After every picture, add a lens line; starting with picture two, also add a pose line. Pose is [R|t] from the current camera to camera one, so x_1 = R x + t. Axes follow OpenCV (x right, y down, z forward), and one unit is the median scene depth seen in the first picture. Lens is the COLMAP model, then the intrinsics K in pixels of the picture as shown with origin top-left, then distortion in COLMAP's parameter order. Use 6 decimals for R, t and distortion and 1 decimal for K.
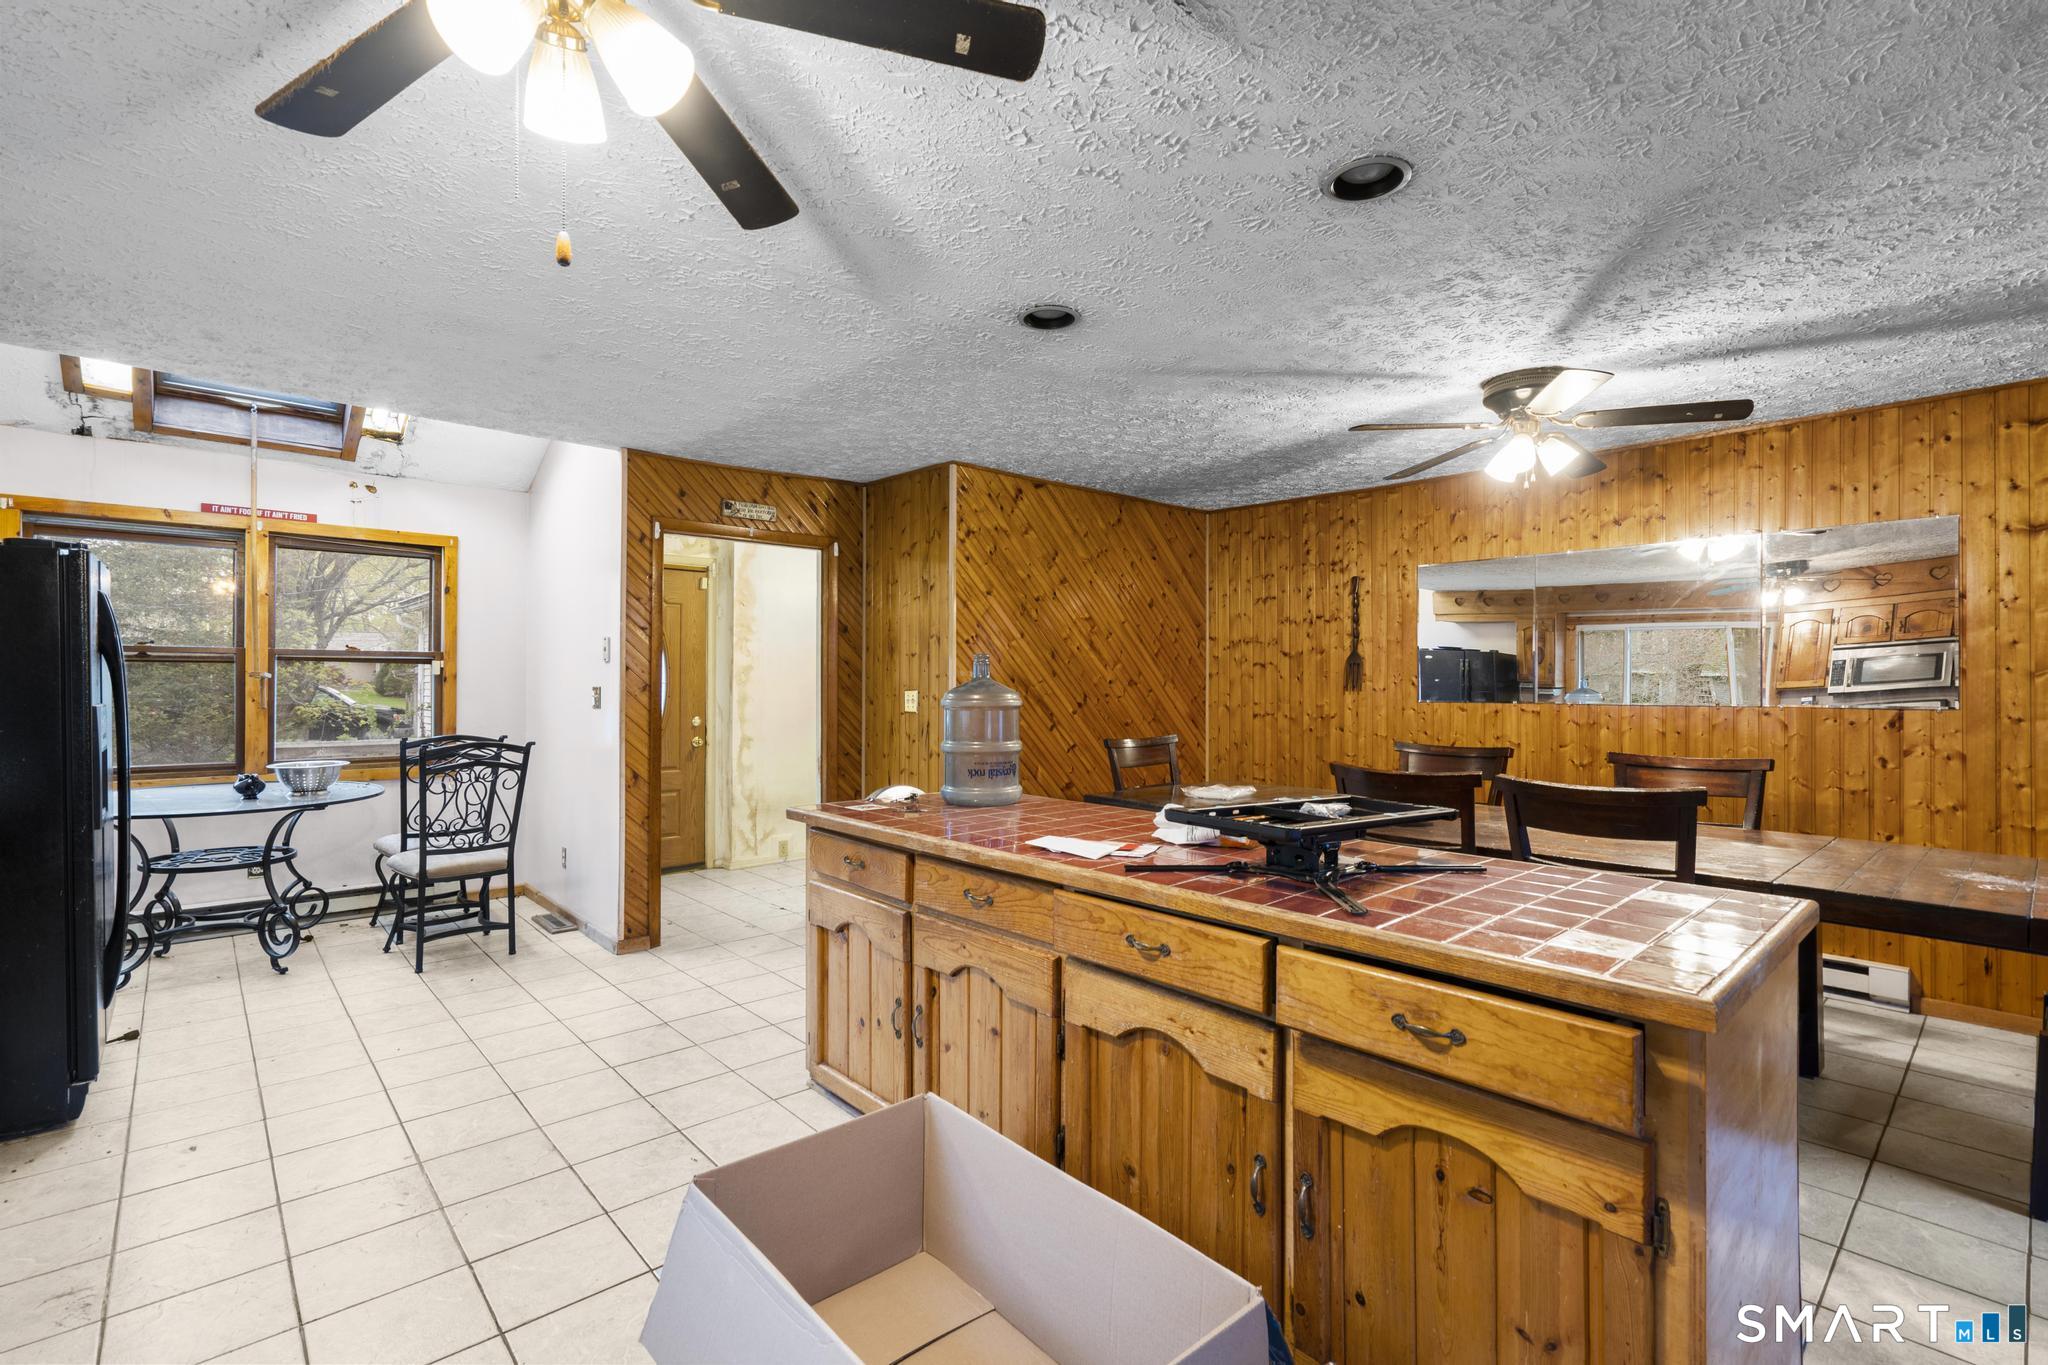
lens RADIAL K [[922.7, 0, 1036.9], [0, 922.7, 679.1], [0, 0, 1]] dist [-0.002527, 0.002464]
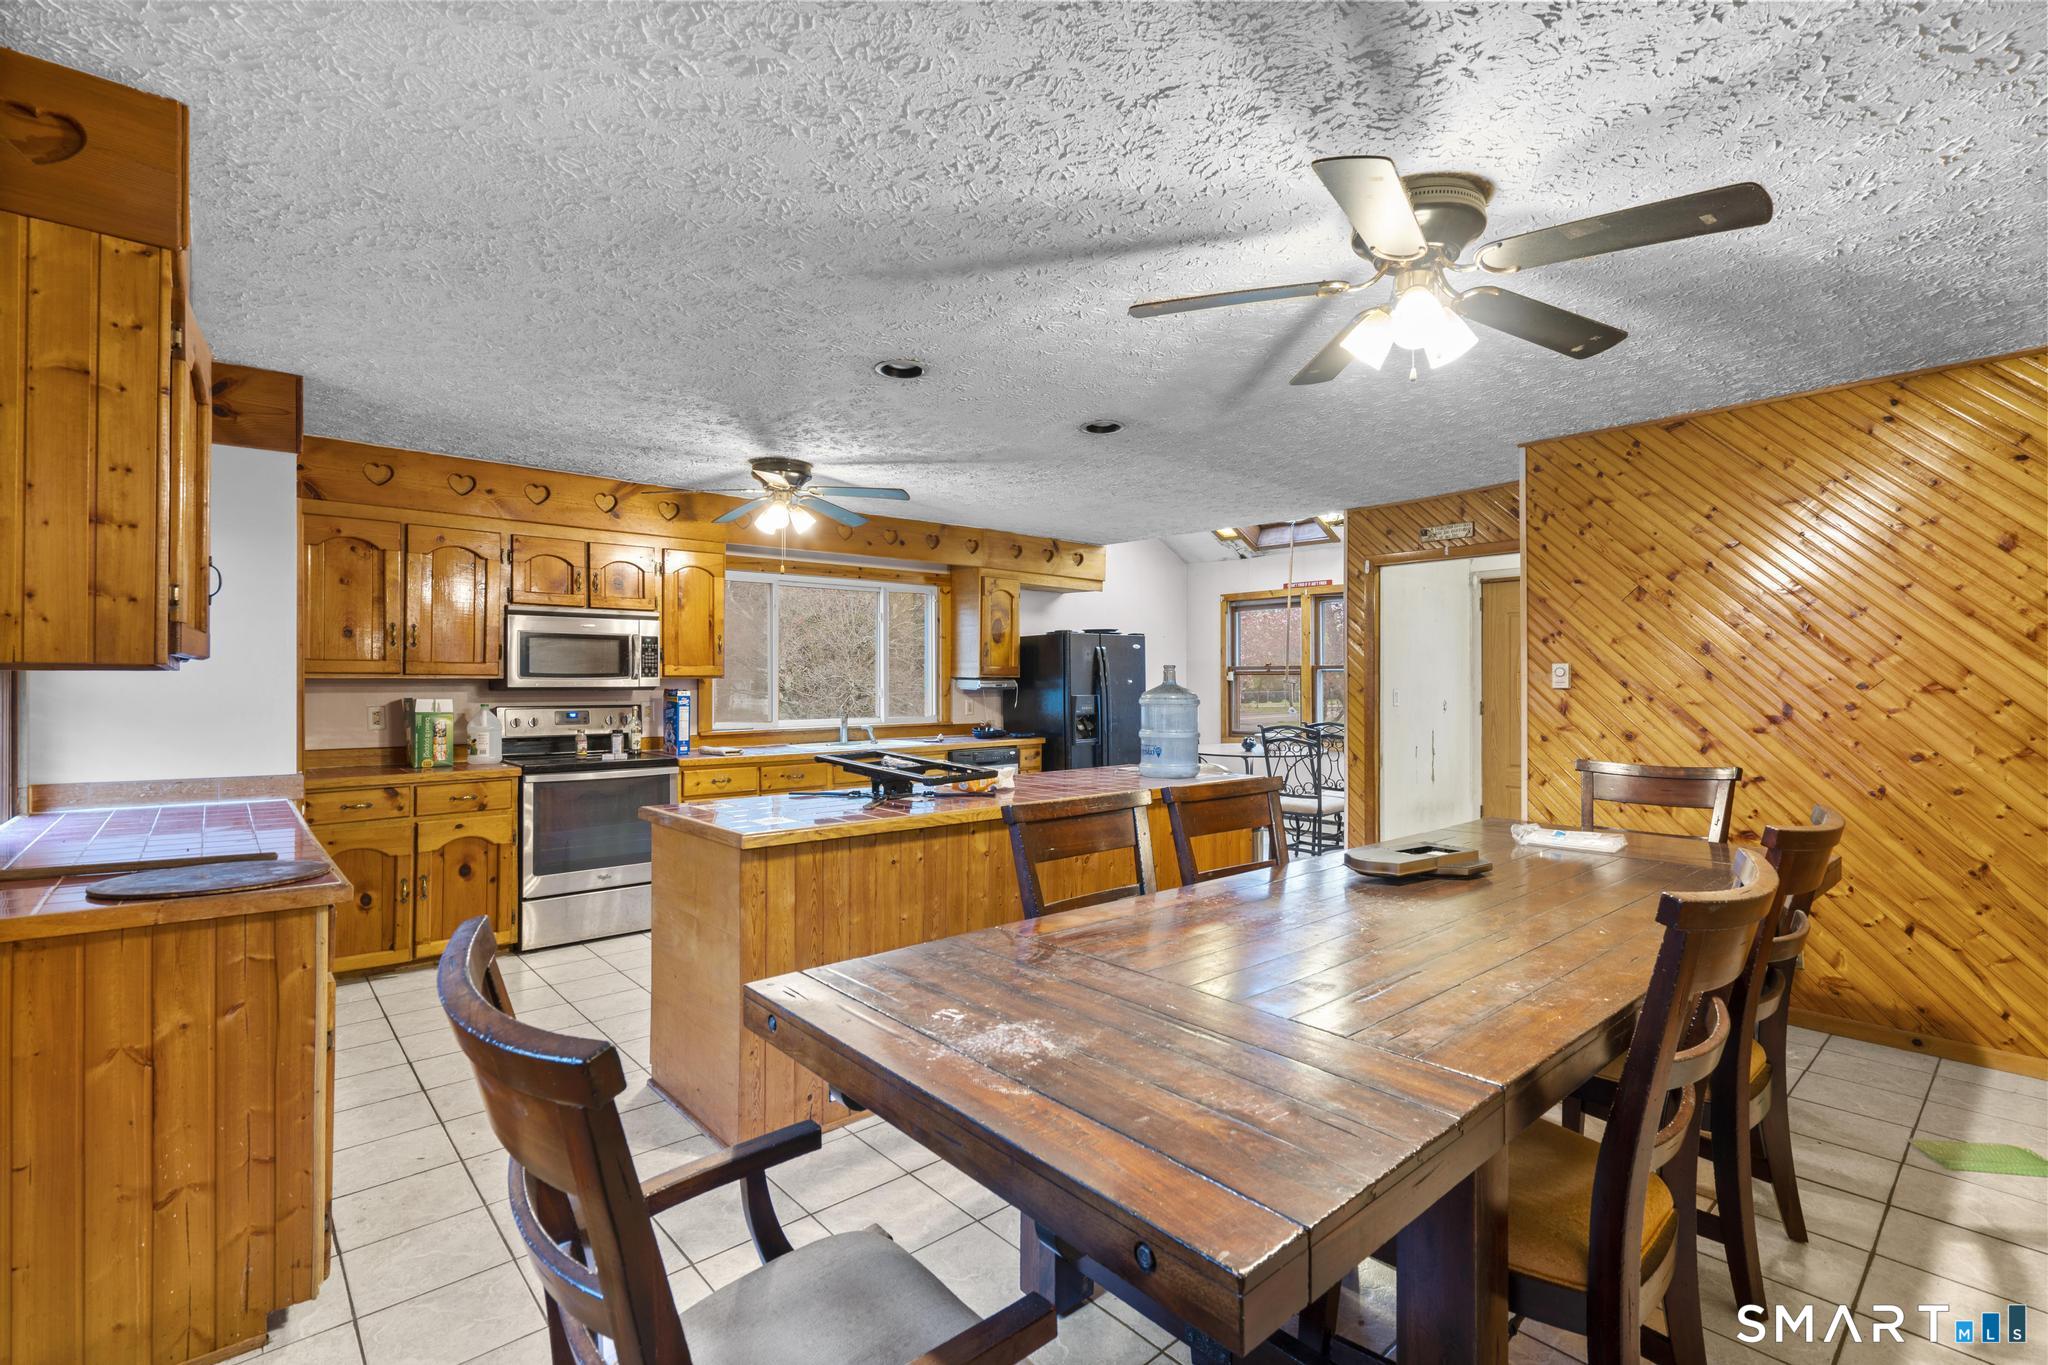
lens RADIAL K [[922.7, 0, 1031.0], [0, 922.7, 679.4], [0, 0, 1]] dist [-0.002527, 0.002464]
pose [[-0.014878, -0.006830, -0.999866, 0.907007], [0.001321, 0.999976, -0.006850, 0.002213], [0.999888, -0.001423, -0.014869, 0.578989]]
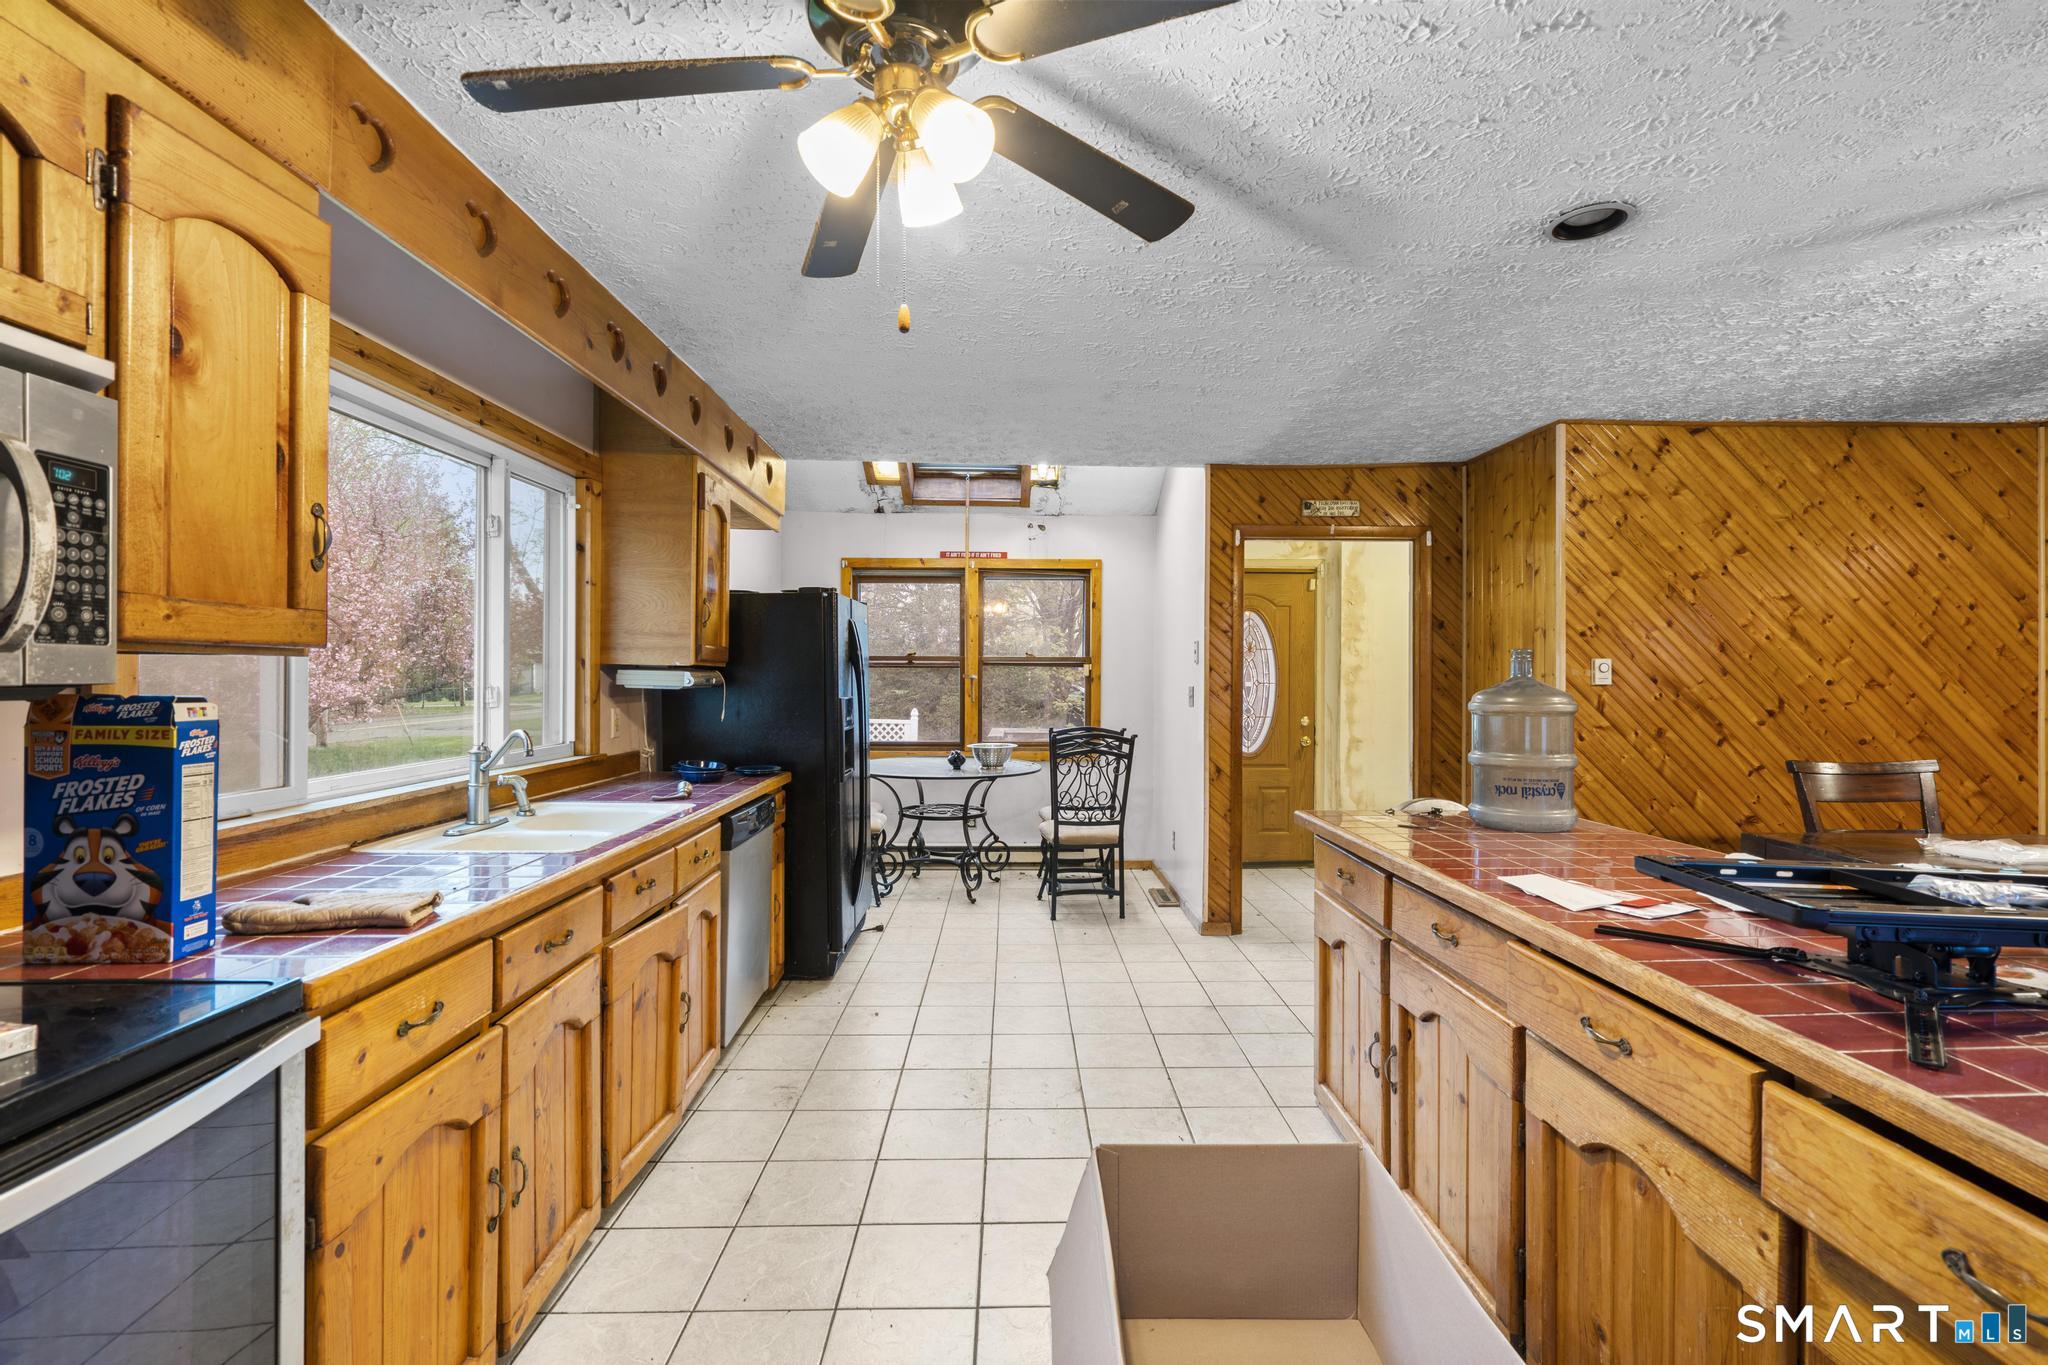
lens RADIAL K [[922.7, 0, 1033.2], [0, 922.7, 677.7], [0, 0, 1]] dist [-0.002527, 0.002464]
pose [[0.756086, -0.002222, -0.654468, 0.104094], [0.000627, 0.999996, -0.002672, 0.000638], [0.654472, 0.001610, 0.756085, 0.054751]]
